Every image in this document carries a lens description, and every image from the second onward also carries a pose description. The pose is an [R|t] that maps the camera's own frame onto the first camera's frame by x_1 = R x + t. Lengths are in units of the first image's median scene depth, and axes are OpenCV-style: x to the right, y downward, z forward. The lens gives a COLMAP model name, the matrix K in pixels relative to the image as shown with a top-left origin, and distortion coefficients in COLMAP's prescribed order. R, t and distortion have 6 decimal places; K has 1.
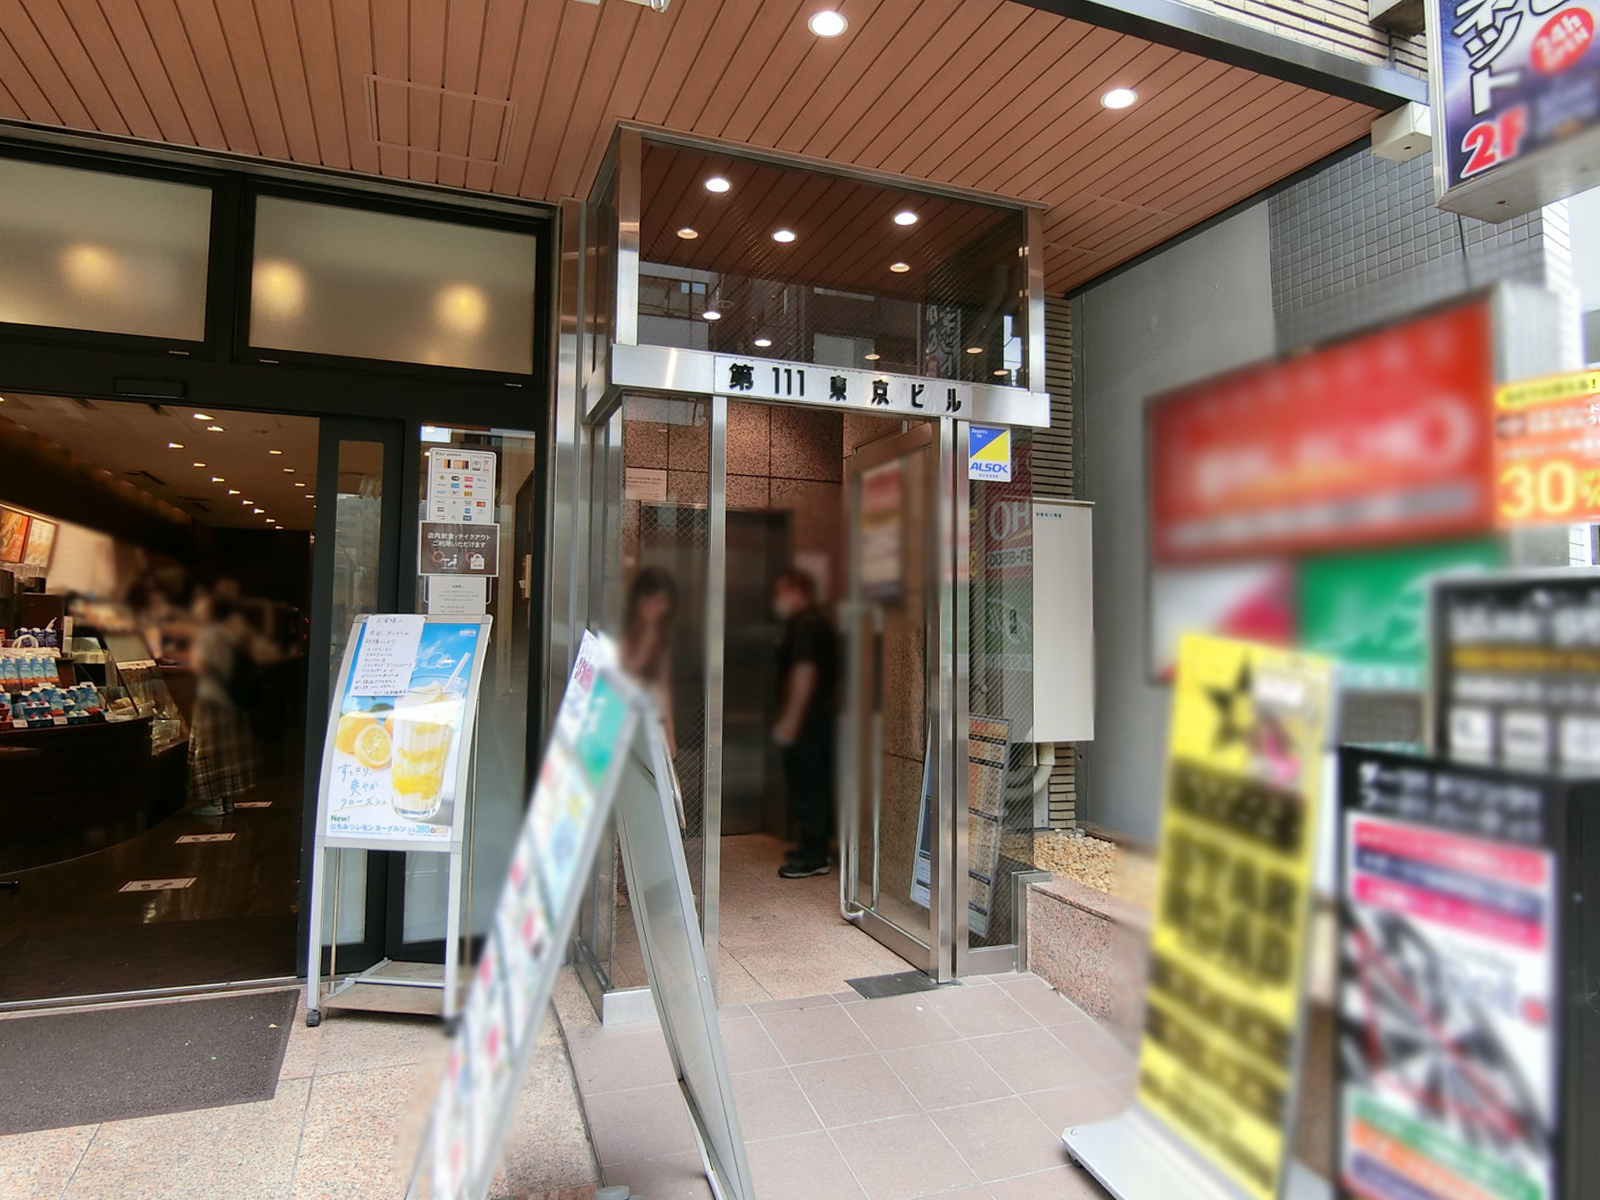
lens RADIAL K [[972.3, 0, 797.4], [0, 972.3, 596.5], [0, 0, 1]] dist [-0.029020, -0.003007]
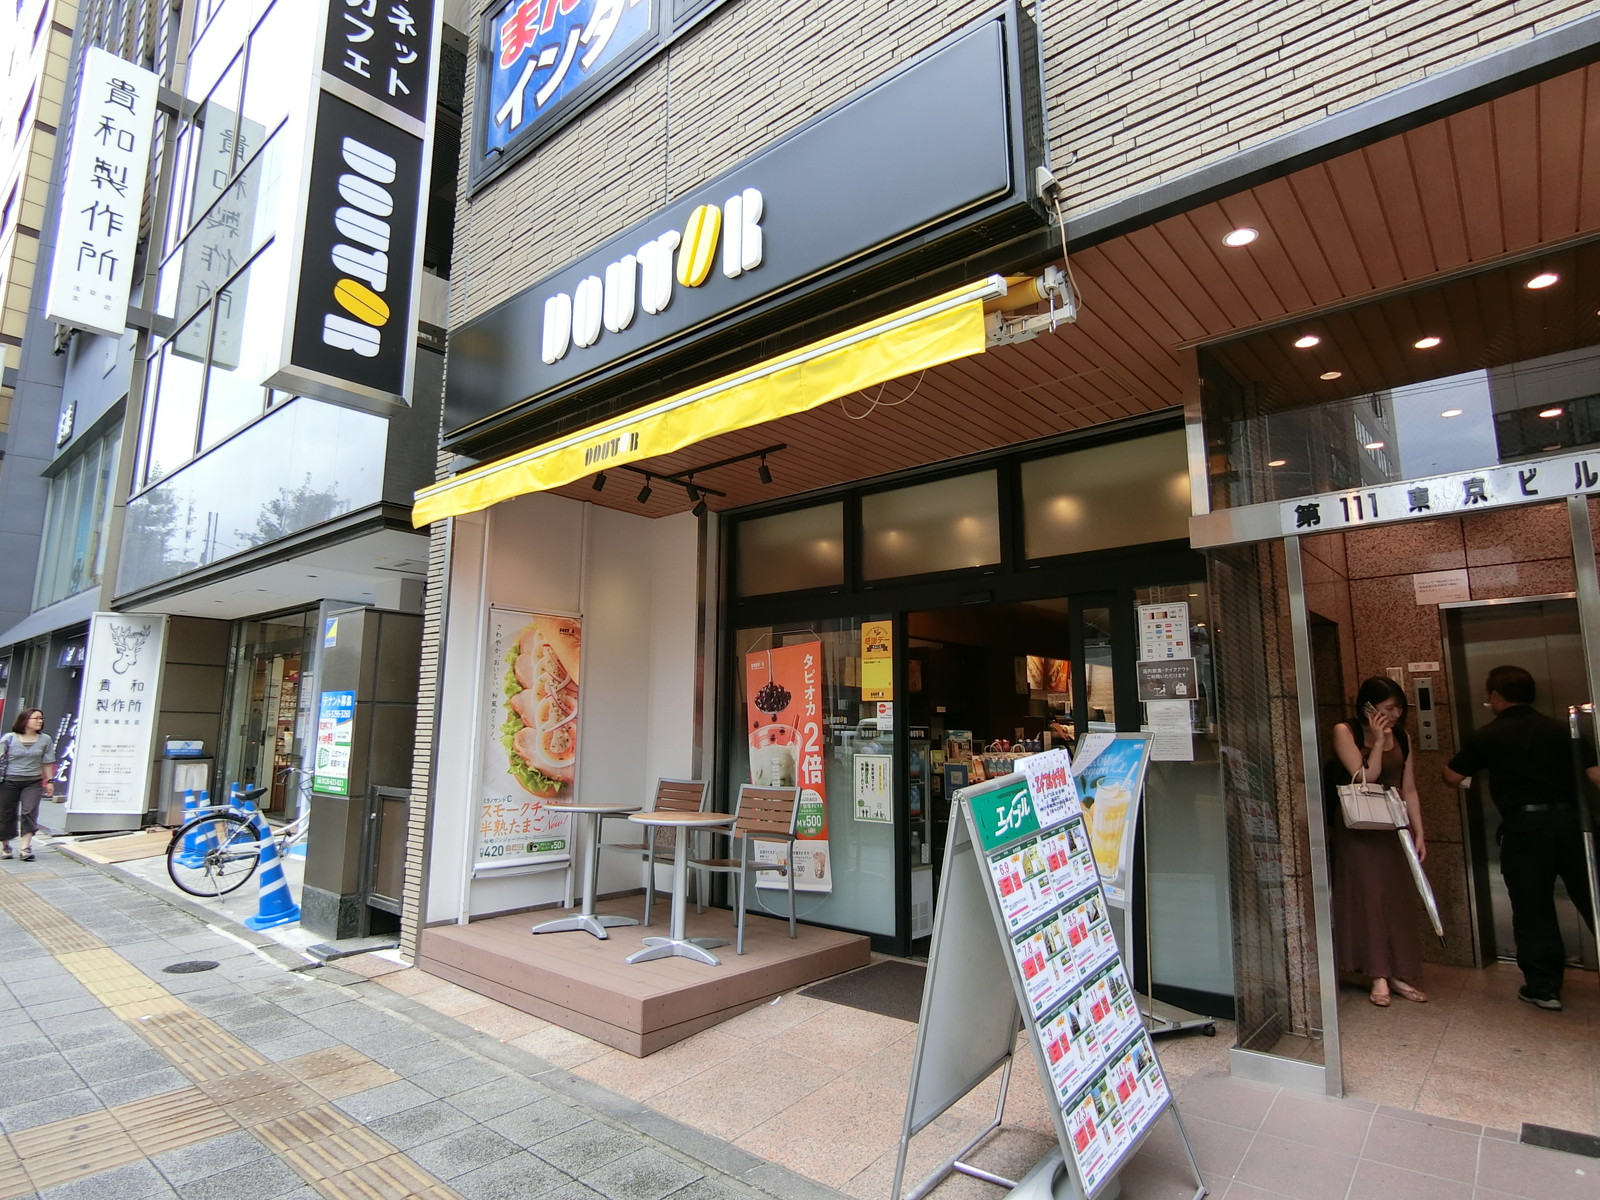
lens RADIAL K [[871.4, 0, 788.5], [0, 871.4, 606.8], [0, 0, 1]] dist [-0.028197, -0.003082]
pose [[0.474327, -0.143093, -0.868641, 0.483131], [0.046892, 0.989408, -0.137381, -0.010888], [0.879099, 0.024432, 0.476013, -0.004999]]
